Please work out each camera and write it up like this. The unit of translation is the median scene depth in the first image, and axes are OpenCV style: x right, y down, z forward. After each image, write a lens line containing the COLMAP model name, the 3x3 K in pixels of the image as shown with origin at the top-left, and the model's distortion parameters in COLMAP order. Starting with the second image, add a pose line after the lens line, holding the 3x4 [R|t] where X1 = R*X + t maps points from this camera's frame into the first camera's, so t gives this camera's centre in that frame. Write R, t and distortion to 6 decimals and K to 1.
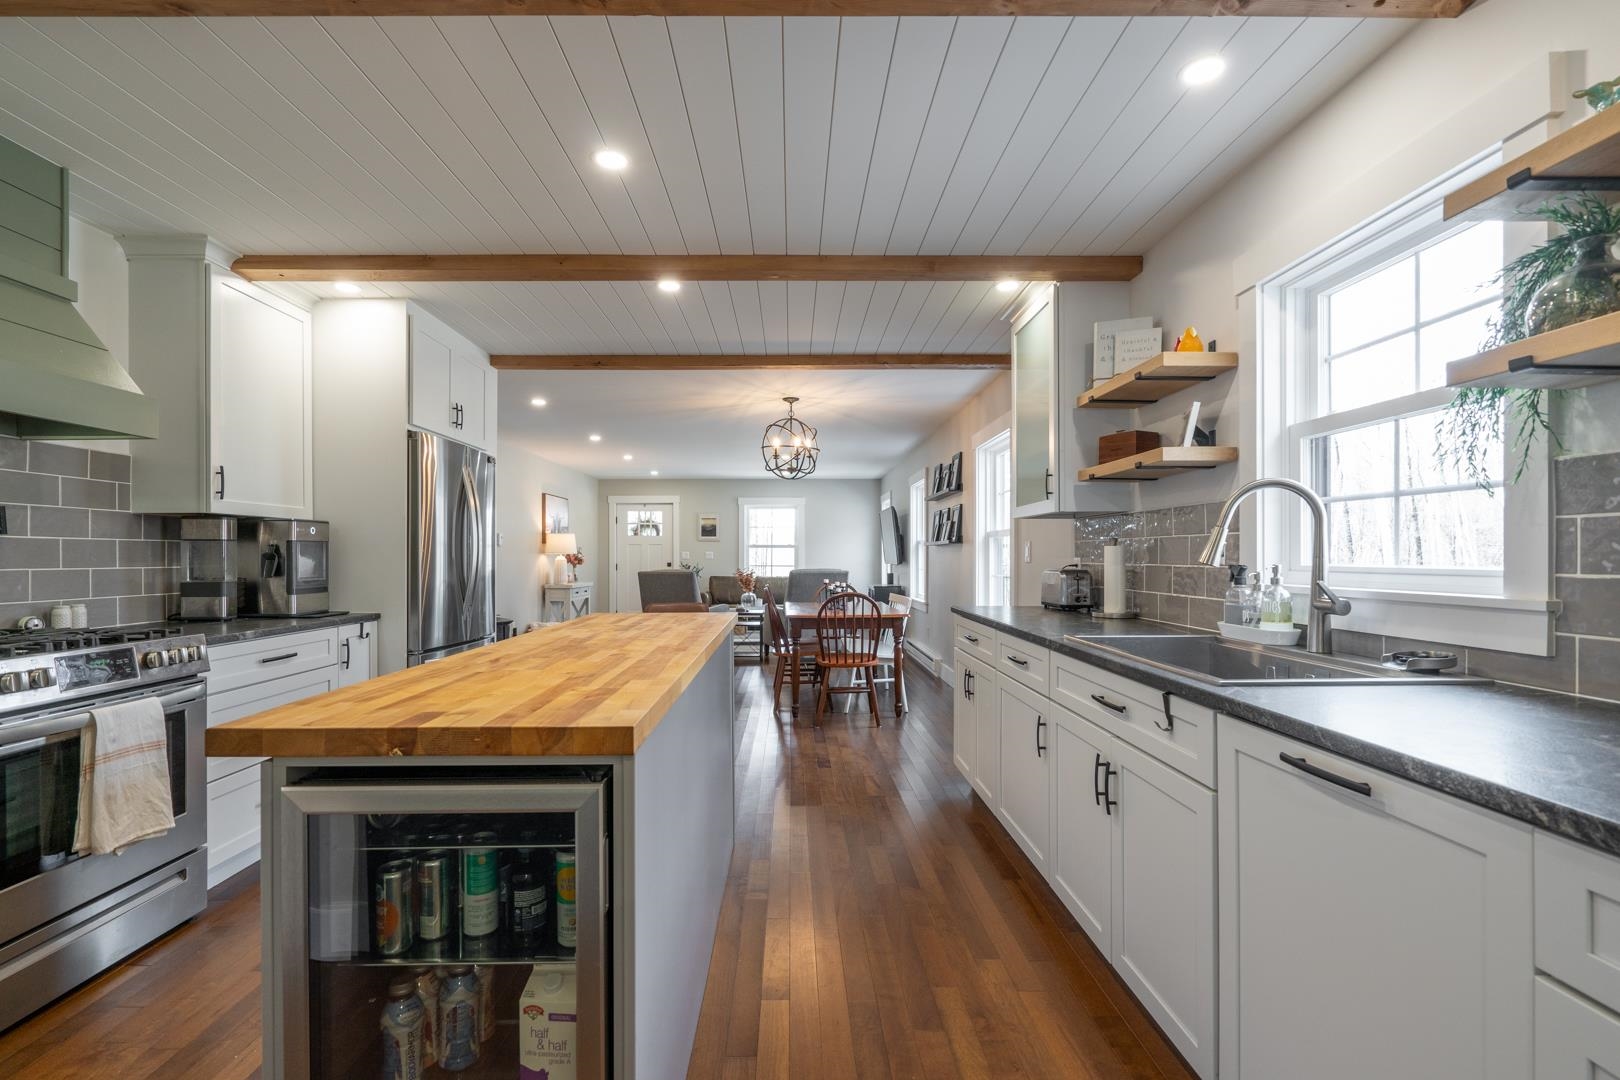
lens RADIAL K [[729.6, 0, 794.1], [0, 729.6, 557.8], [0, 0, 1]] dist [-0.002756, 0.000528]
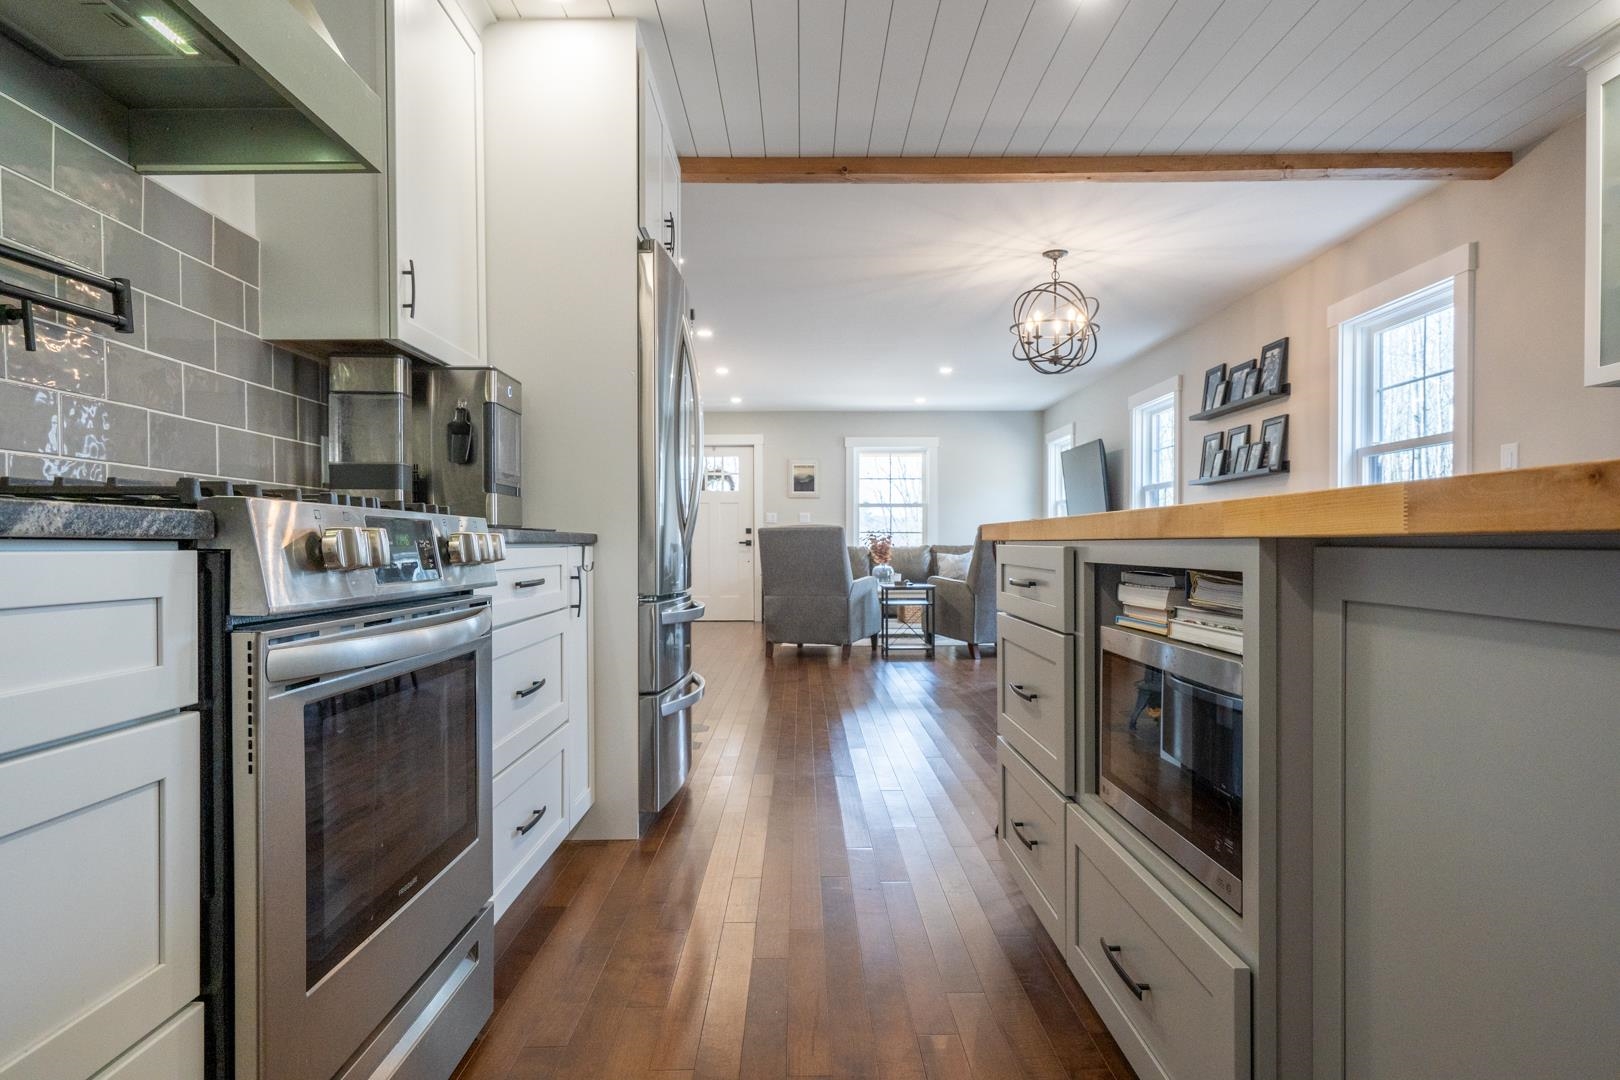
lens RADIAL K [[960.7, 0, 804.0], [0, 960.7, 550.3], [0, 0, 1]] dist [0.000861, 0.000314]
pose [[0.999998, -0.001349, -0.001212, -0.422403], [0.001352, 0.999995, 0.002890, 0.094263], [0.001208, -0.002892, 0.999995, 0.204358]]
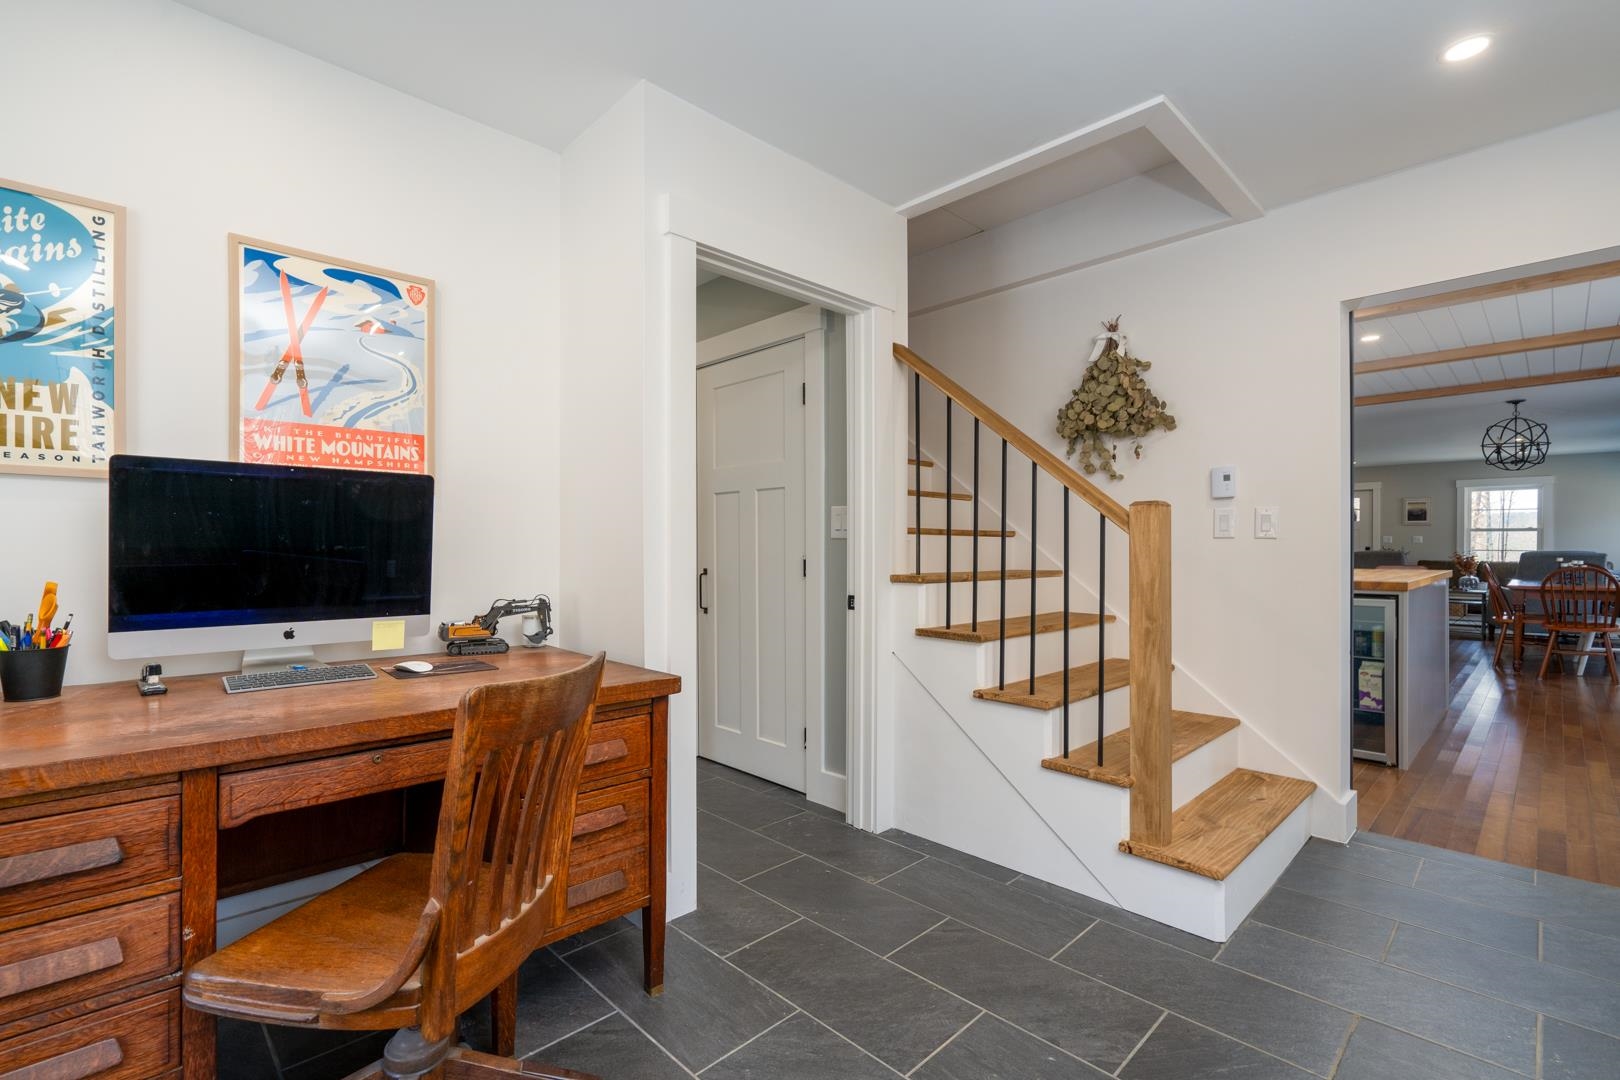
lens RADIAL K [[728.9, 0, 804.5], [0, 728.9, 549.6], [0, 0, 1]] dist [-0.002330, 0.000098]
pose [[0.690404, 0.004708, -0.723409, 0.094014], [-0.001628, 0.999986, 0.004954, 0.024896], [0.723422, -0.002243, 0.690402, -1.102509]]
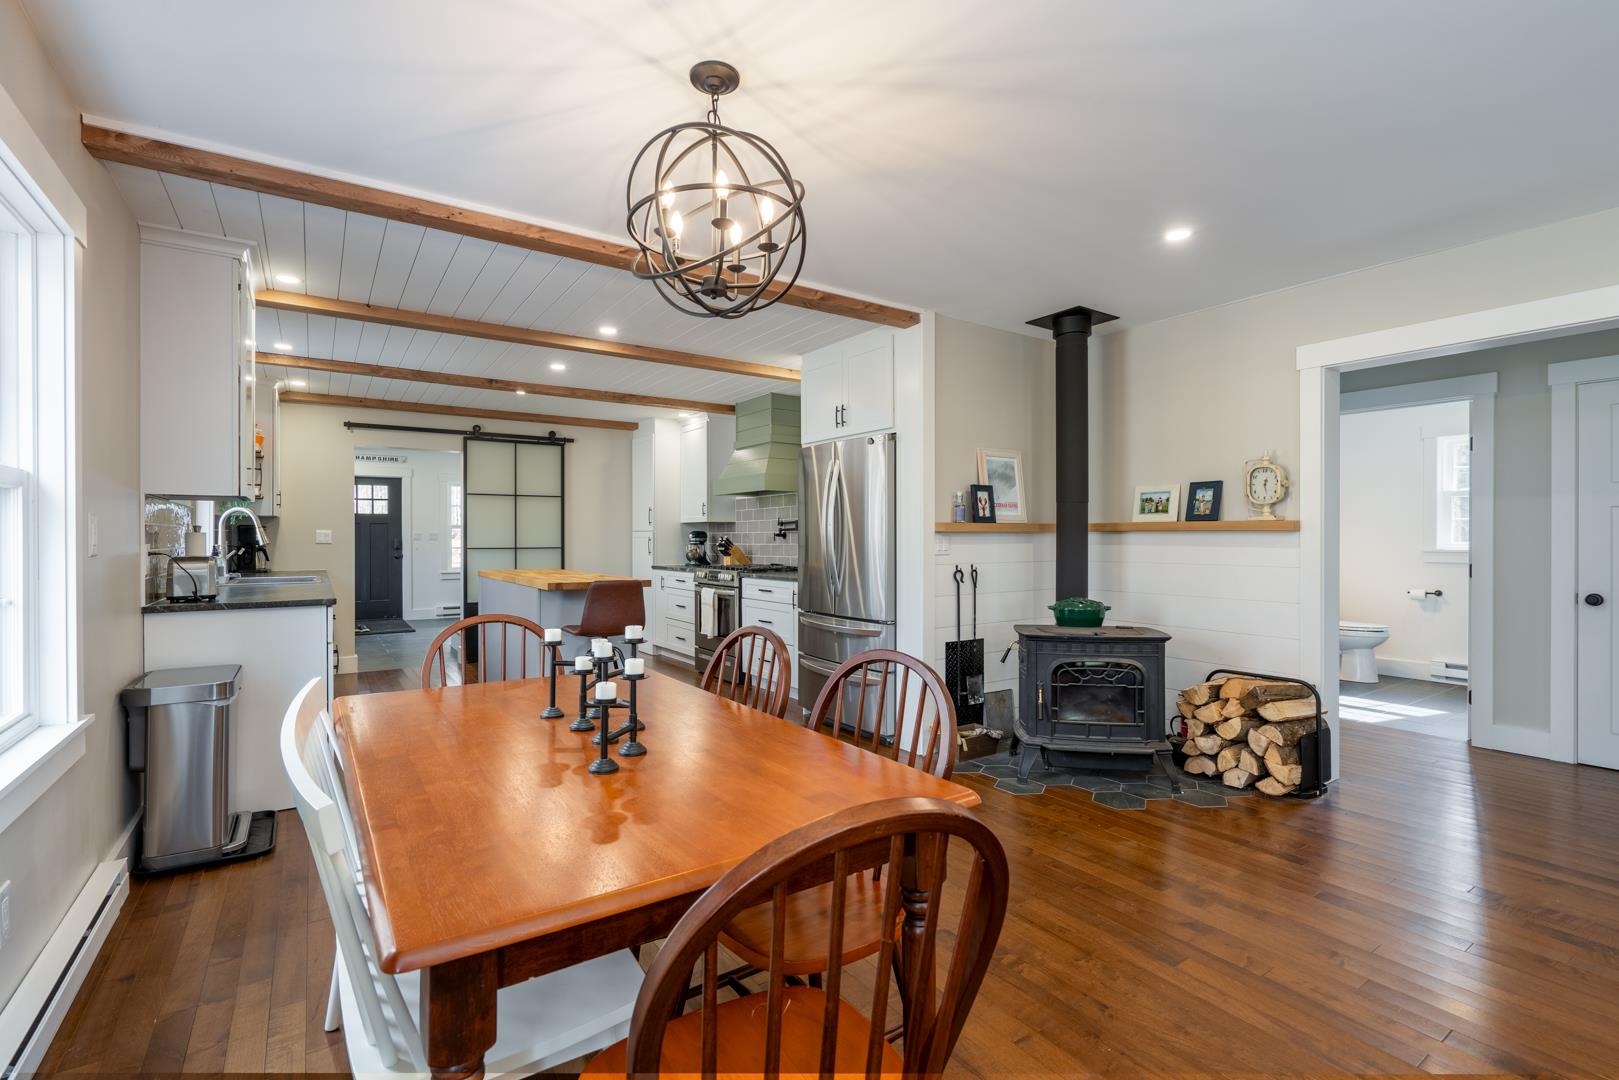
lens RADIAL K [[731.4, 0, 799.0], [0, 731.4, 537.6], [0, 0, 1]] dist [-0.002743, 0.000150]
pose [[-0.835296, 0.002263, -0.549797, 0.270310], [0.001989, 0.999997, 0.001094, -0.007730], [0.549798, -0.000180, -0.835298, 2.354240]]
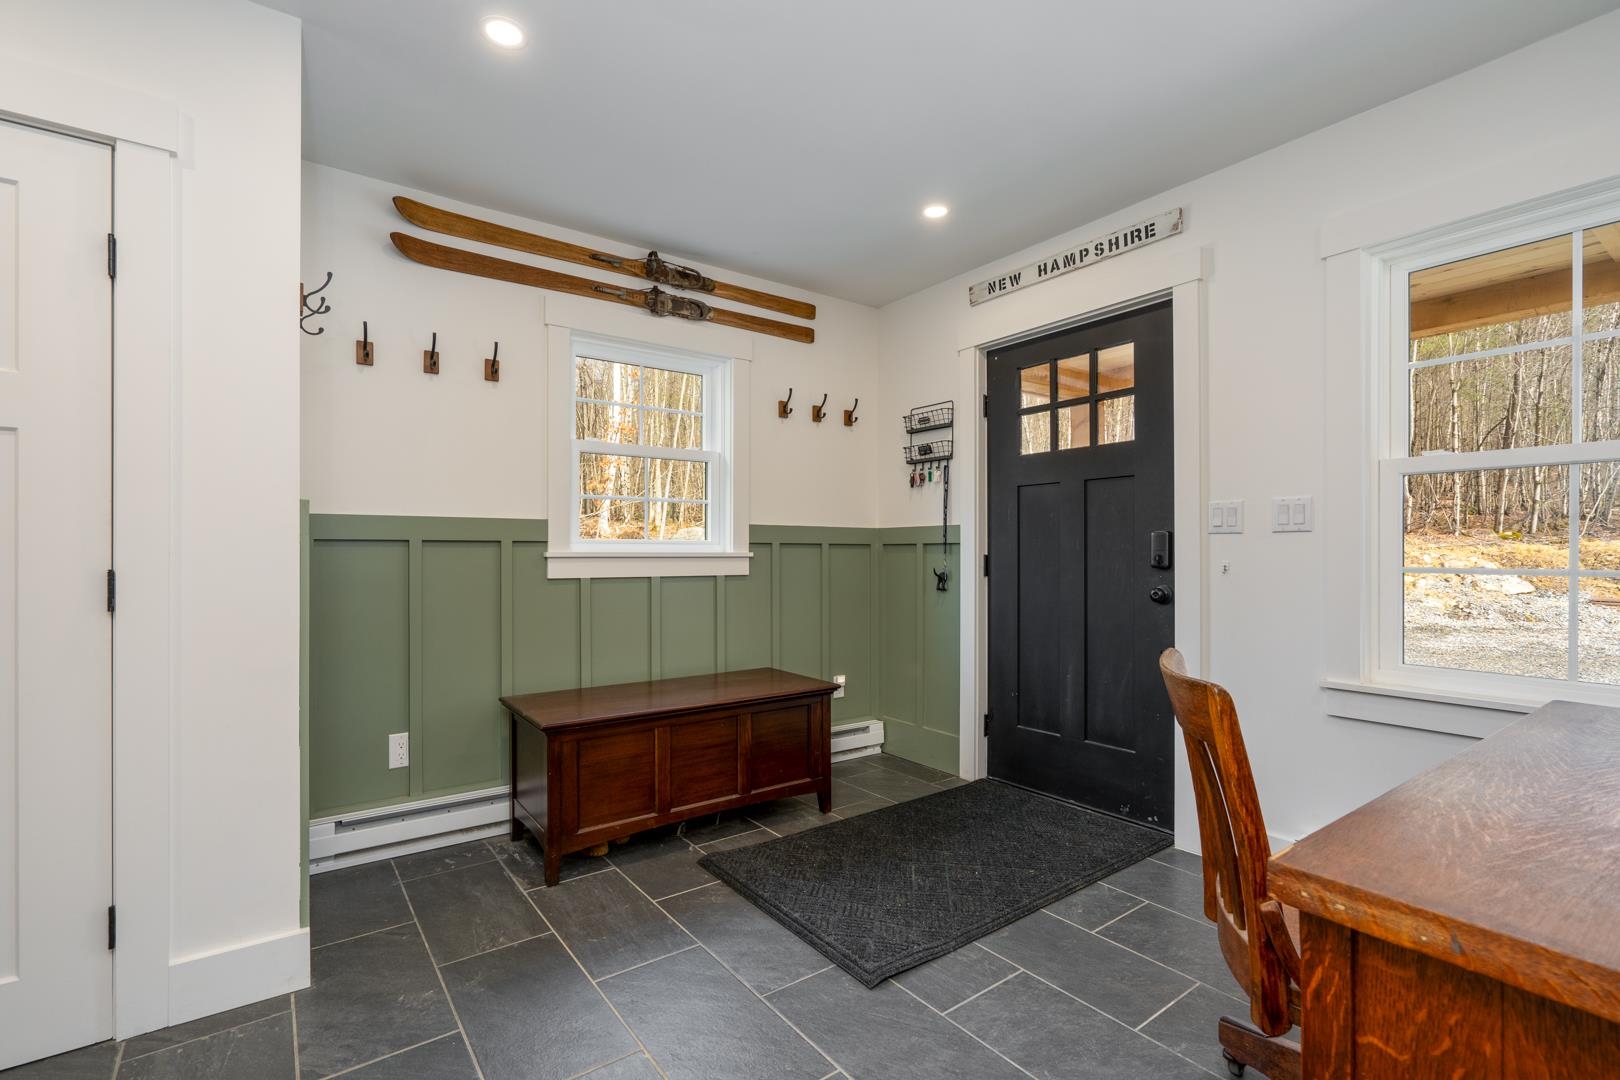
lens RADIAL K [[731.8, 0, 799.5], [0, 731.8, 537.6], [0, 0, 1]] dist [-0.002743, 0.000150]
pose [[-0.581381, 0.013515, 0.813519, -0.481071], [0.004082, 0.999898, -0.013694, 0.017606], [-0.813621, -0.004640, -0.581377, -0.516193]]
